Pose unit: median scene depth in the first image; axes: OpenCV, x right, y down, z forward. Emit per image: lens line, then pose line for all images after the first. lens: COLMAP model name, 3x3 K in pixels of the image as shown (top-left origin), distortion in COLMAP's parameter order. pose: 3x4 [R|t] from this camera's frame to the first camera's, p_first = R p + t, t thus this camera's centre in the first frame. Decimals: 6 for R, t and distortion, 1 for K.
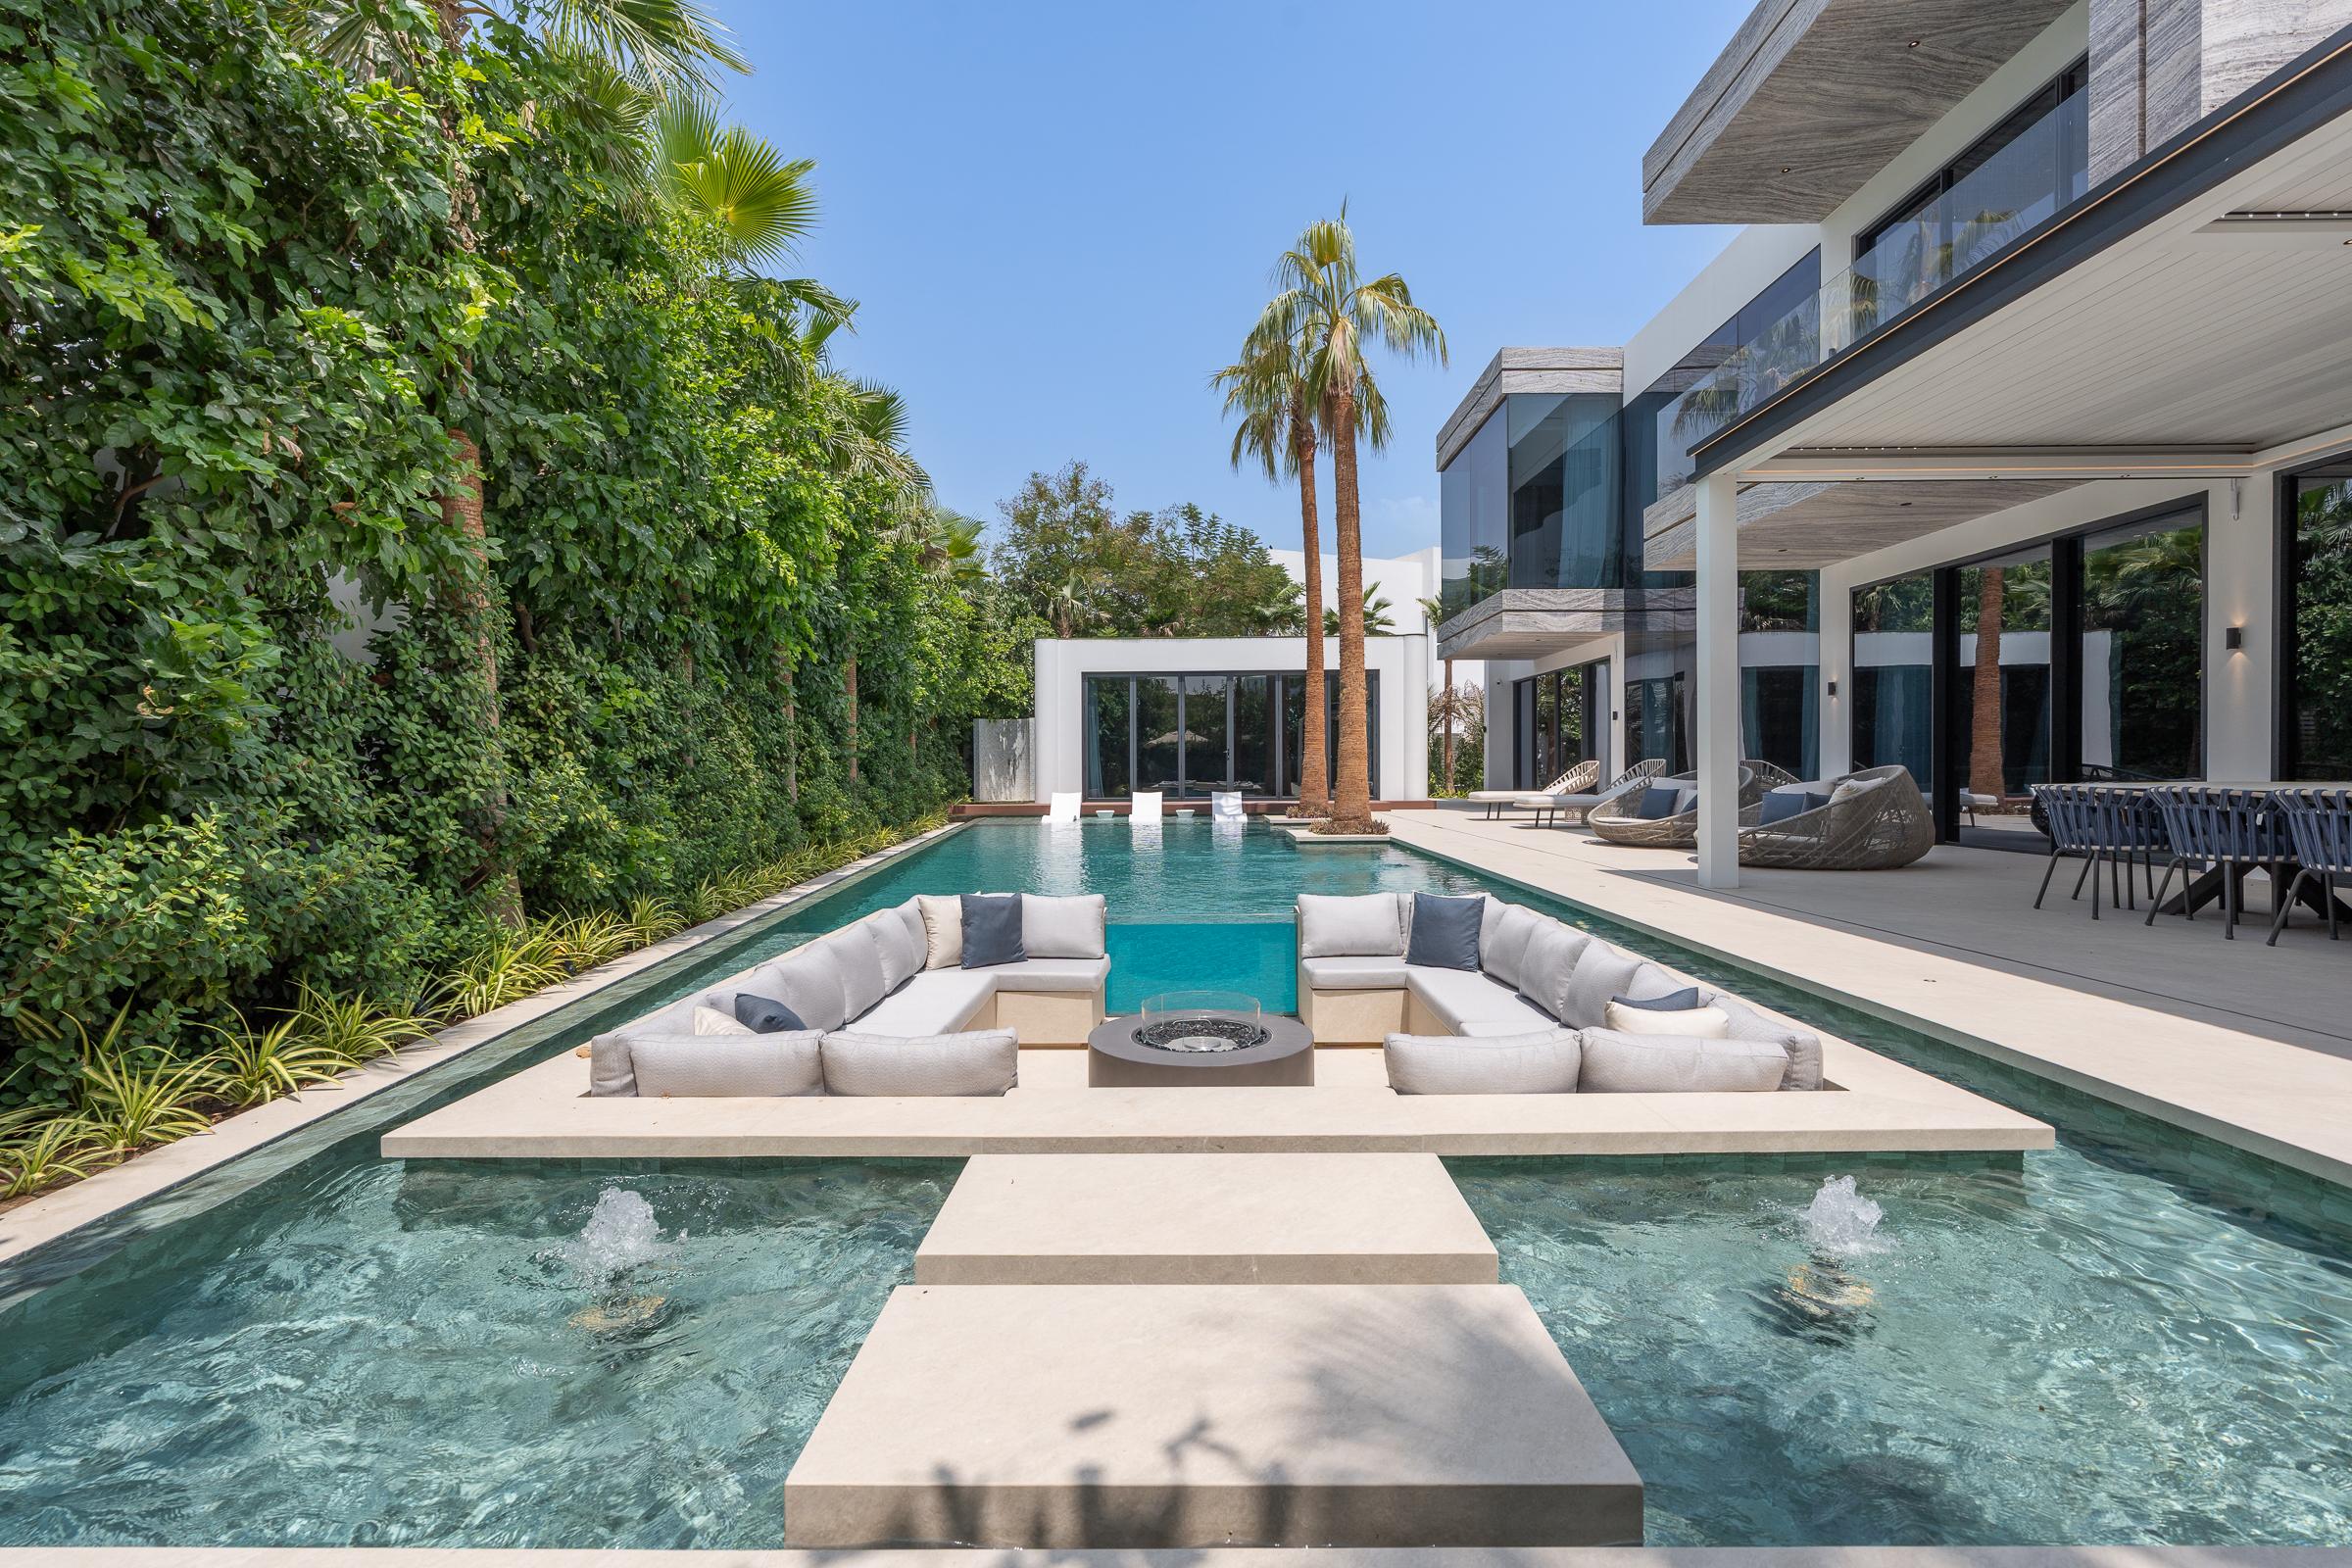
lens RADIAL K [[1073.3, 0, 1175.2], [0, 1073.3, 778.6], [0, 0, 1]] dist [0.007084, 0.000147]
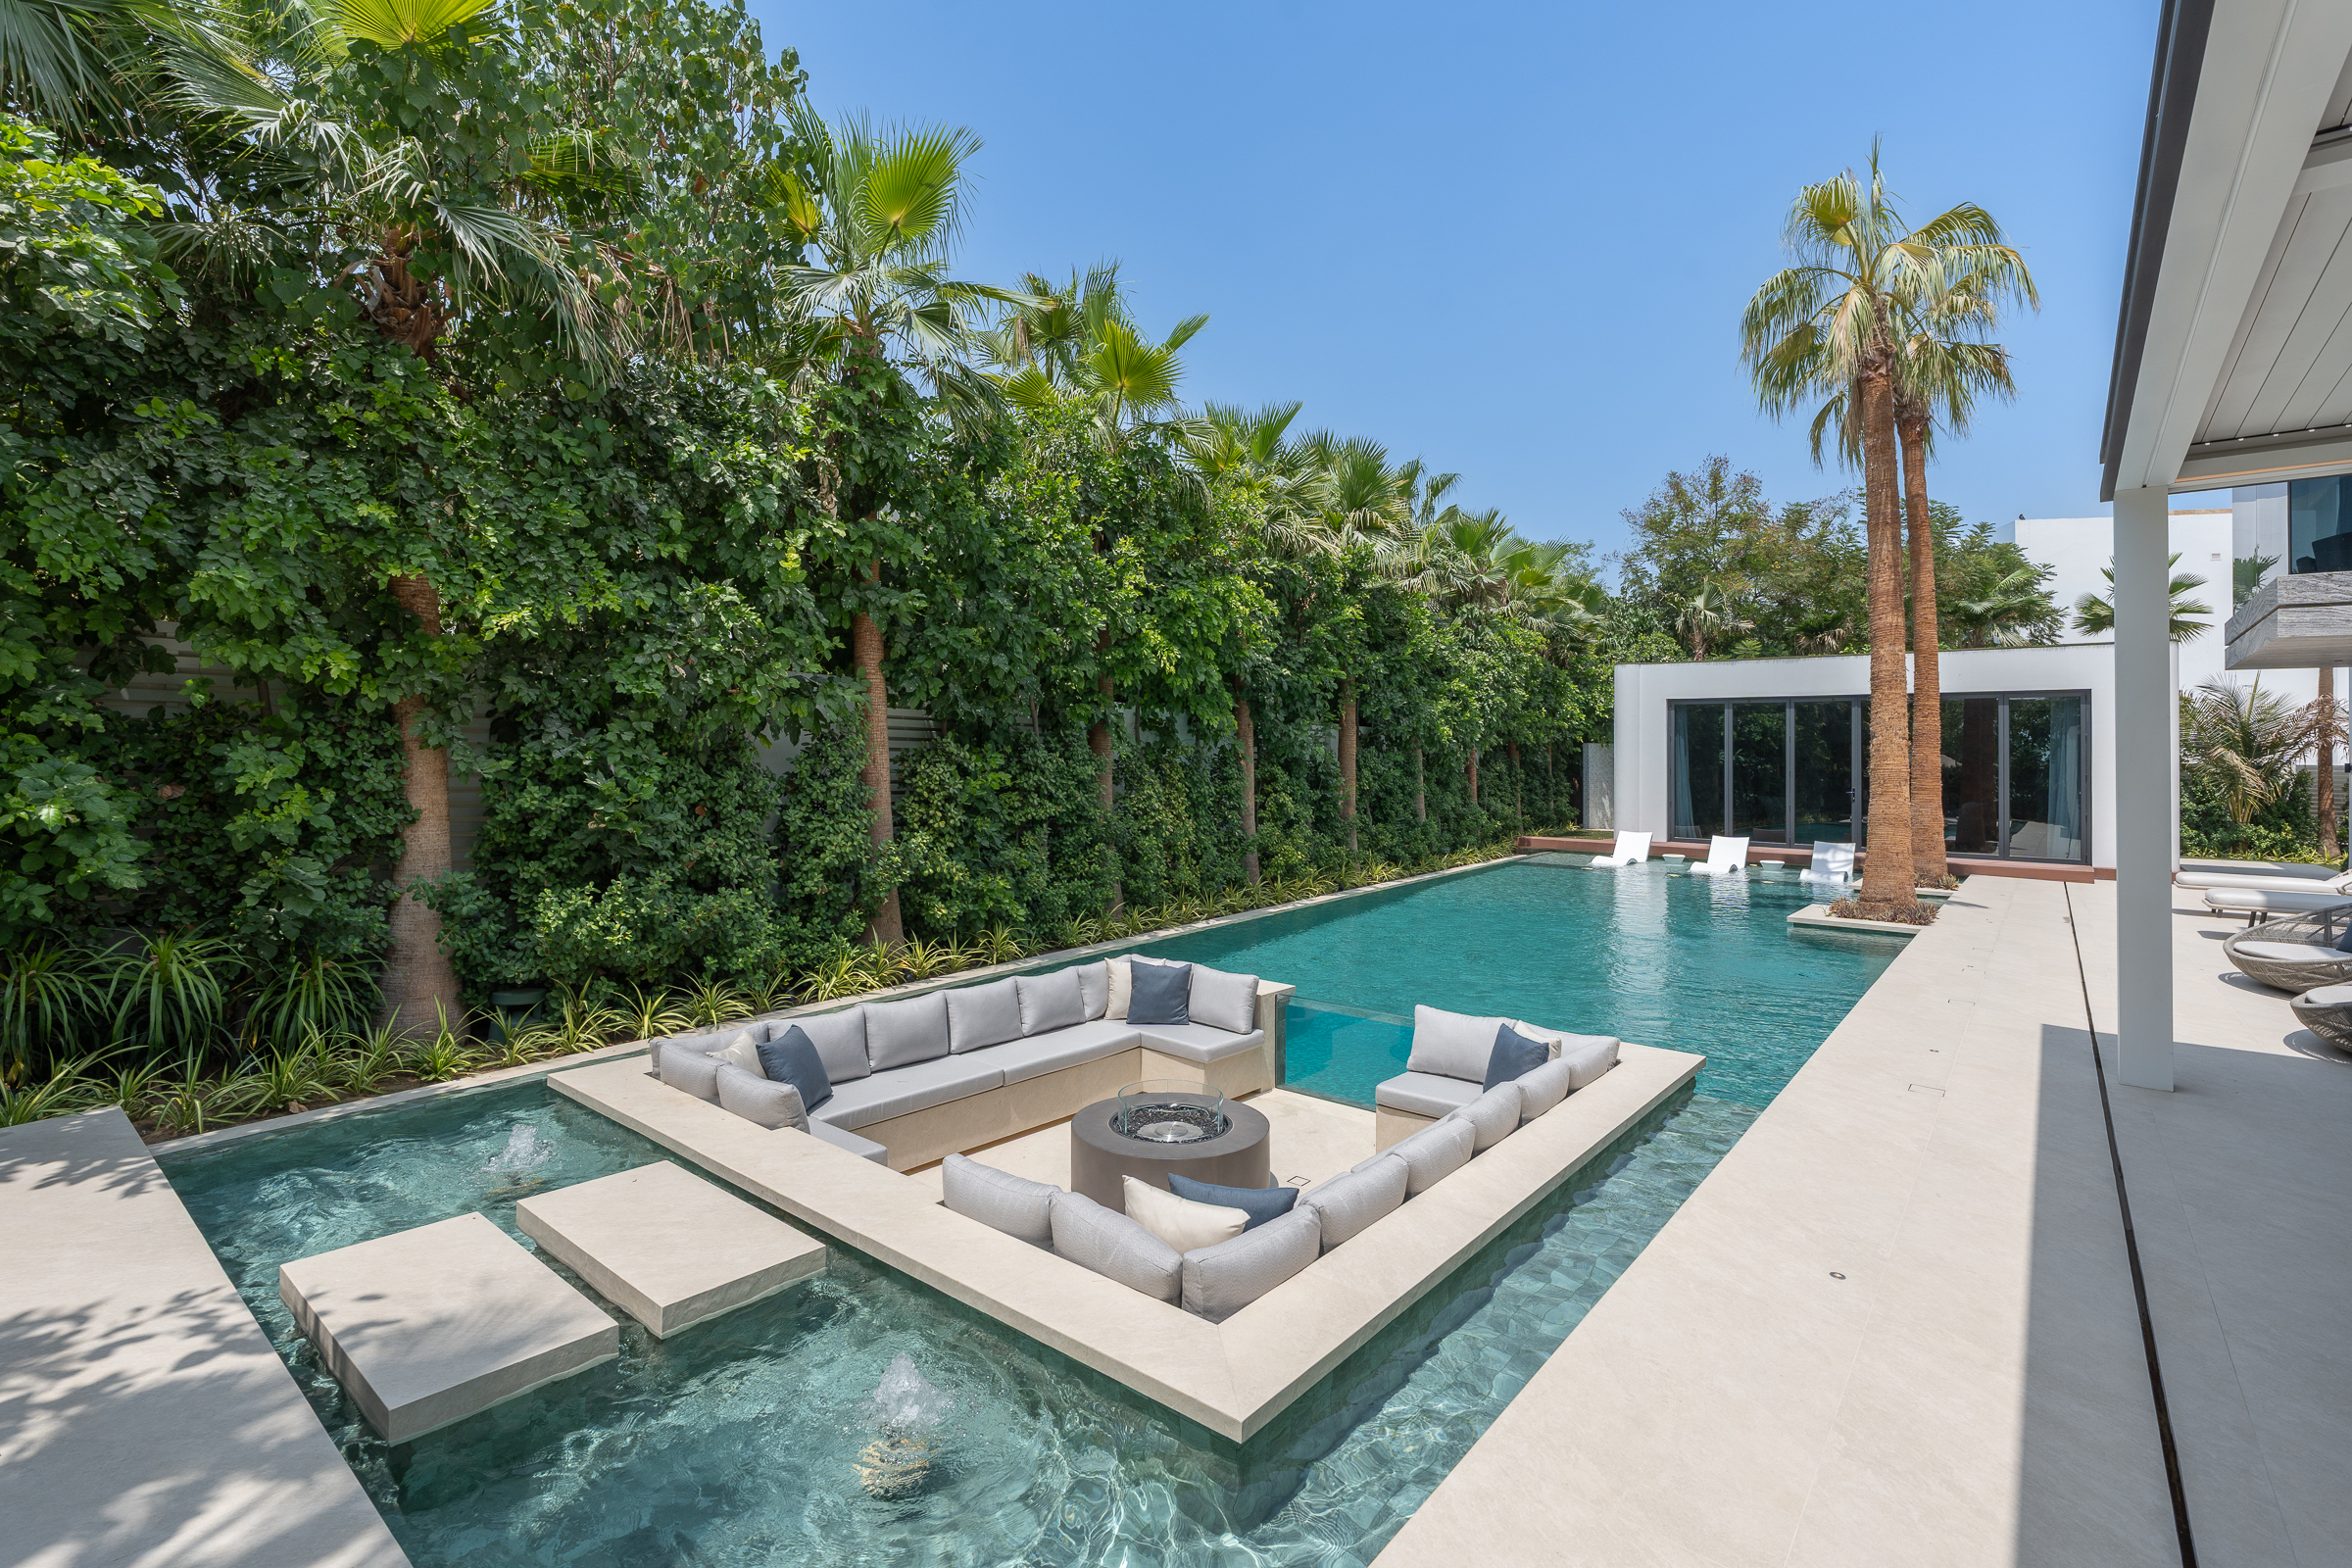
lens RADIAL K [[1073.3, 0, 1174.6], [0, 1073.3, 772.4], [0, 0, 1]] dist [0.007084, 0.000147]
pose [[0.777114, 0.025375, -0.628848, 0.163272], [-0.027563, 0.999600, 0.006273, -0.030804], [0.628755, 0.012458, 0.777503, 0.025848]]
